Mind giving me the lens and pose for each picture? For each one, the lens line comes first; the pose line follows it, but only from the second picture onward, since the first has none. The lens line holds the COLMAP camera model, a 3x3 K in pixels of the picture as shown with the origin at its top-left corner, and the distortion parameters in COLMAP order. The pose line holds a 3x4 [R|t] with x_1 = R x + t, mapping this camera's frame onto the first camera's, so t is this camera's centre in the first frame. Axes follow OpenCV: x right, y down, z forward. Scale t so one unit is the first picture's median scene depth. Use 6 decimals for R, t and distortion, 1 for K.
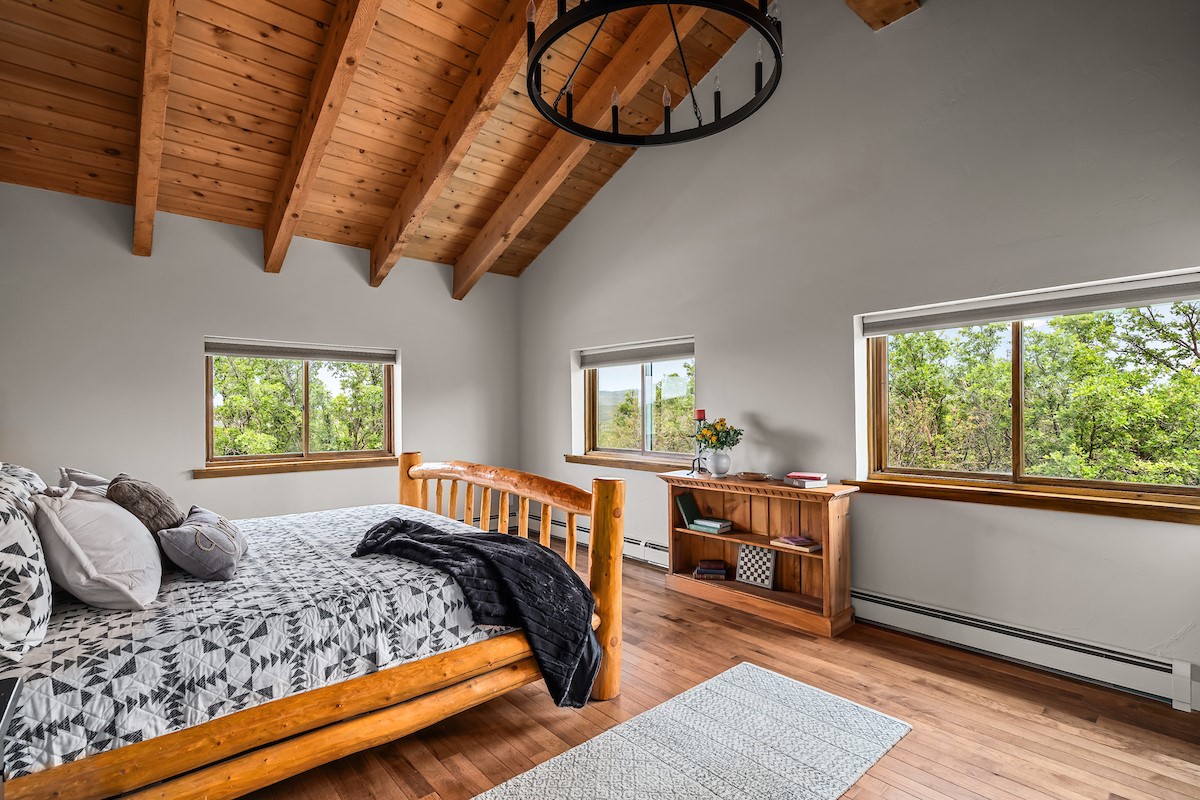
lens RADIAL K [[559.3, 0, 597.4], [0, 559.3, 404.2], [0, 0, 1]] dist [0.003777, -0.000611]
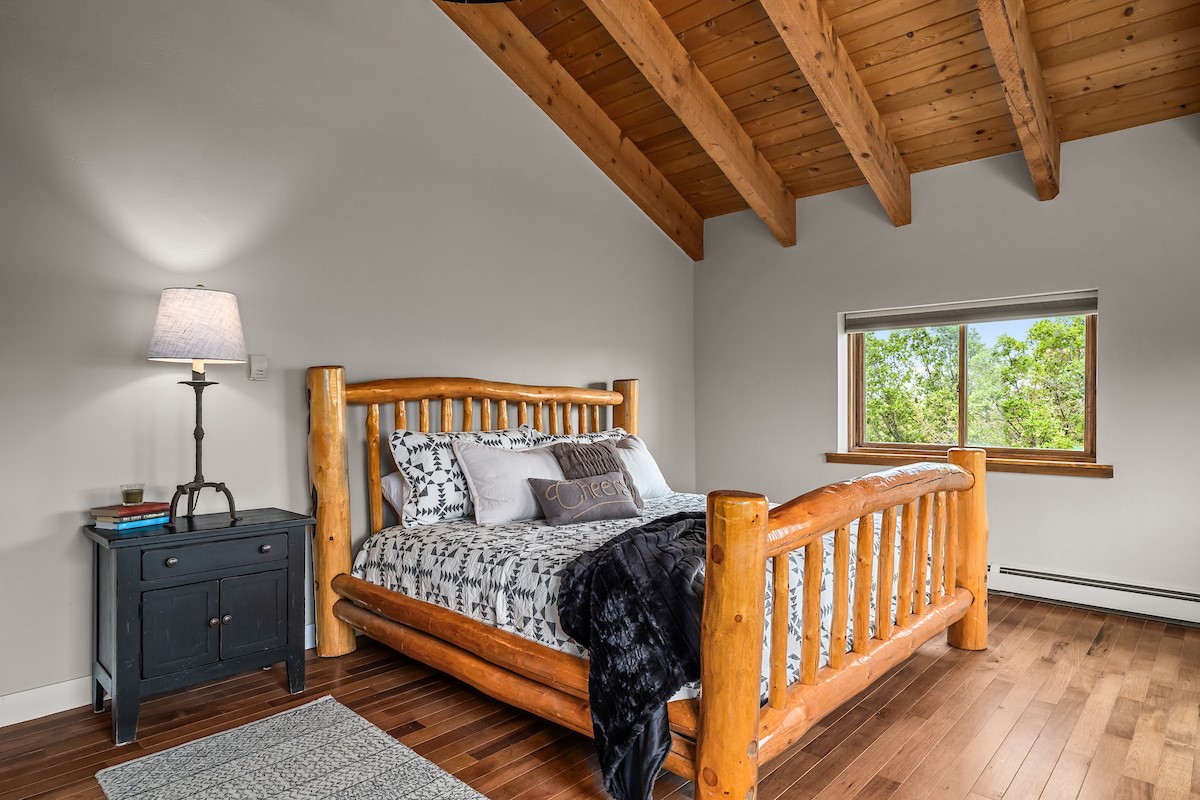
lens RADIAL K [[682.3, 0, 598.8], [0, 682.3, 402.6], [0, 0, 1]] dist [0.023914, -0.000010]
pose [[0.123918, 0.004696, -0.992281, 0.952335], [0.011621, 0.999913, 0.006183, 0.042924], [0.992224, -0.012298, 0.123852, 1.064759]]
